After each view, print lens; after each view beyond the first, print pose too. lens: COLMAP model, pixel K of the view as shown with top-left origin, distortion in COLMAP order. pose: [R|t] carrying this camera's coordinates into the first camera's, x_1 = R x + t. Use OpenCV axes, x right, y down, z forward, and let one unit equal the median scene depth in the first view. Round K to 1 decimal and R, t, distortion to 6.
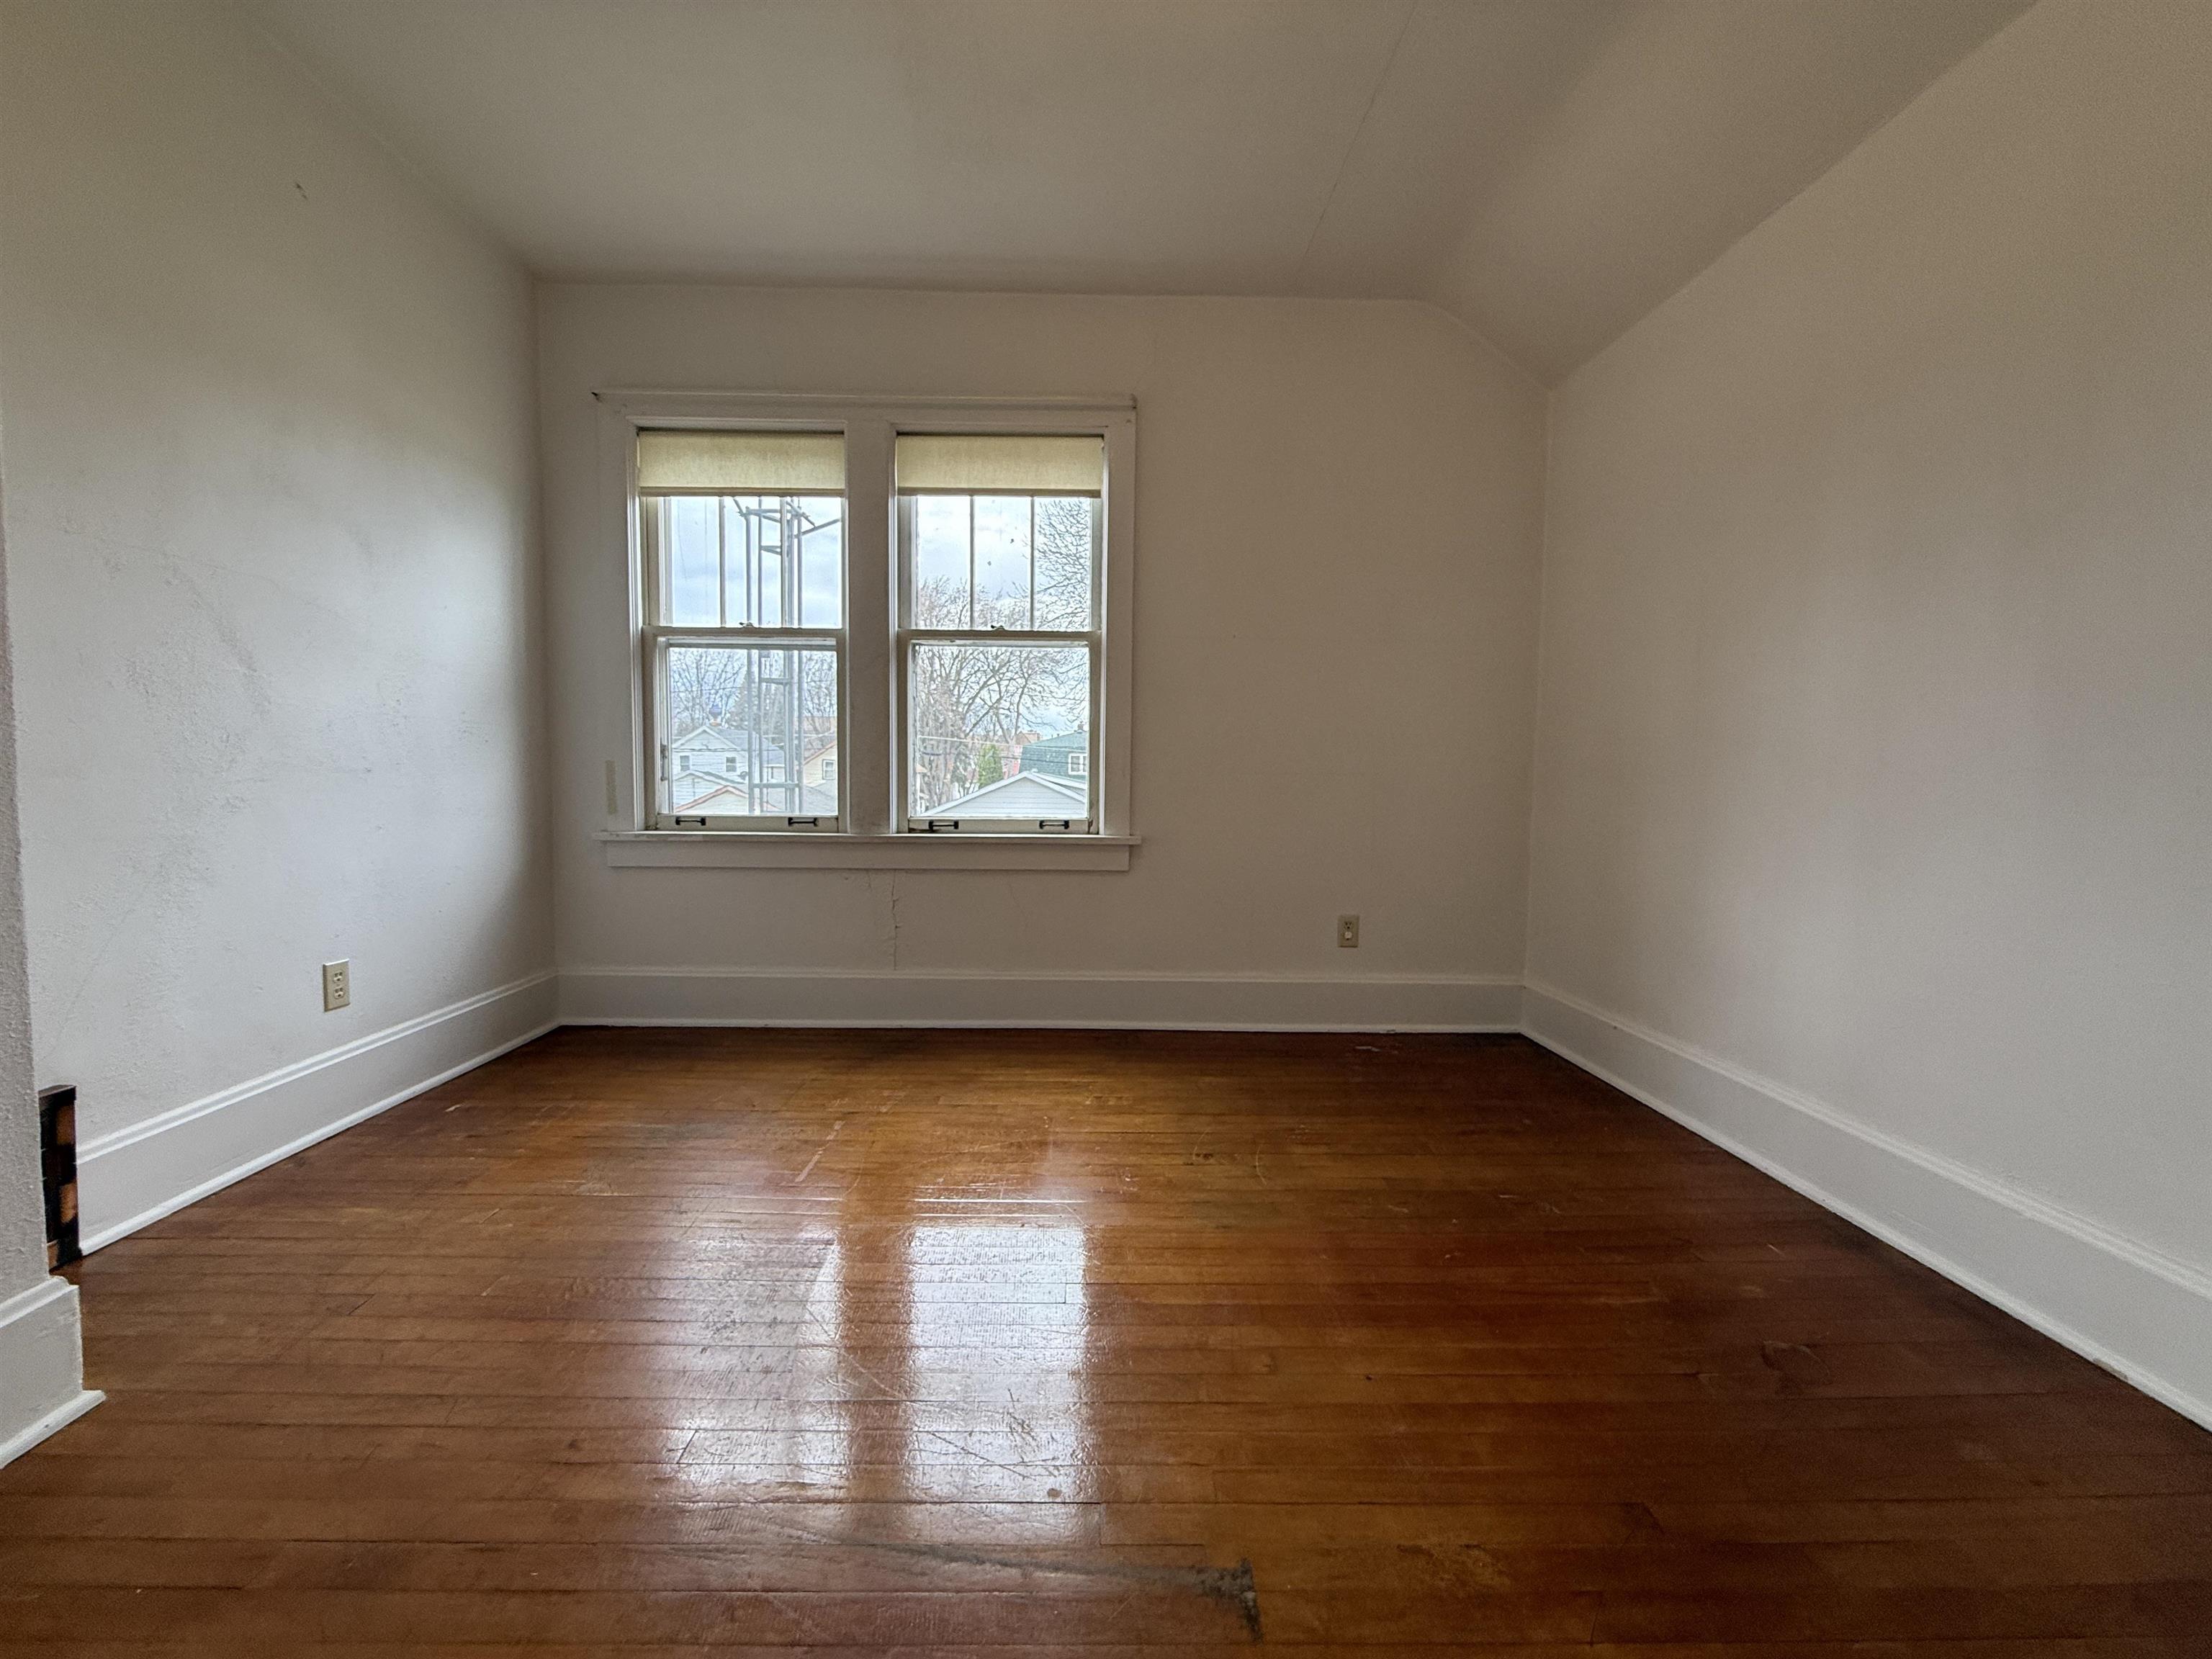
lens RADIAL K [[880.7, 0, 1100.1], [0, 880.7, 828.4], [0, 0, 1]] dist [0.000192, -0.000290]
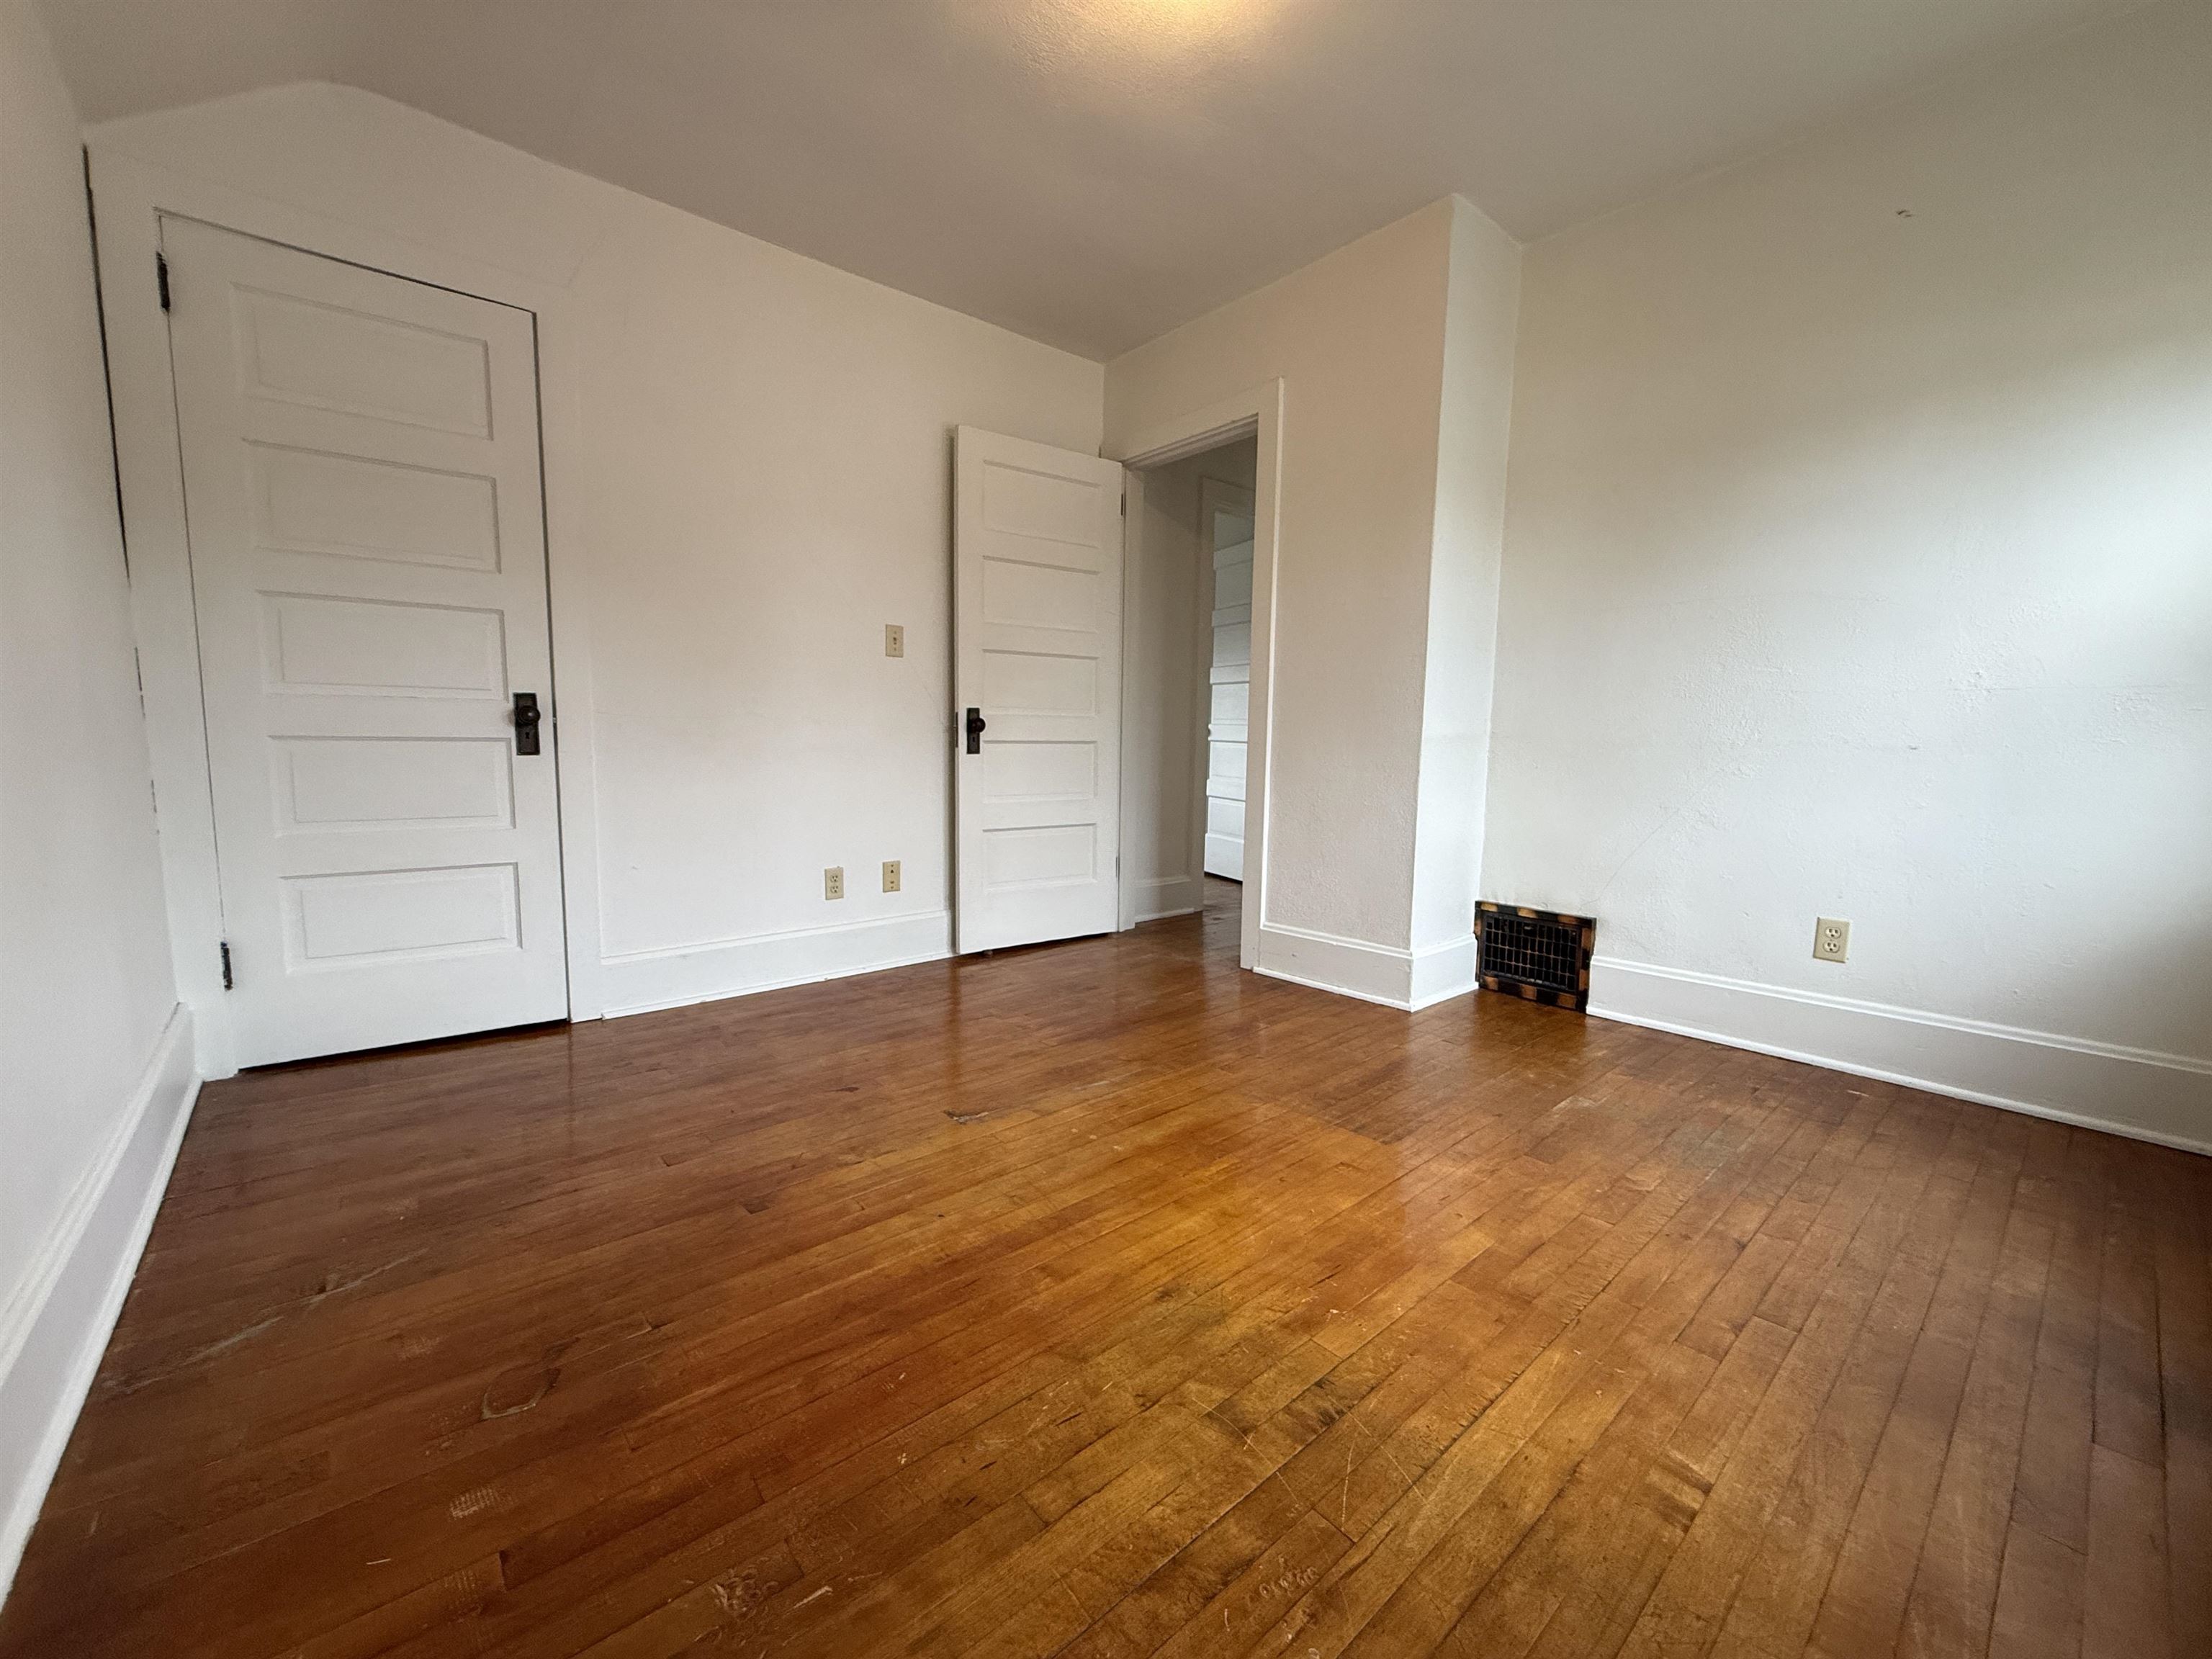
lens RADIAL K [[880.7, 0, 1100.1], [0, 880.7, 828.4], [0, 0, 1]] dist [0.000192, -0.000290]
pose [[-0.767996, 0.050636, -0.638450, 0.719086], [-0.056734, 0.987572, 0.146571, -0.094971], [0.637937, 0.148787, -0.755578, 1.599635]]
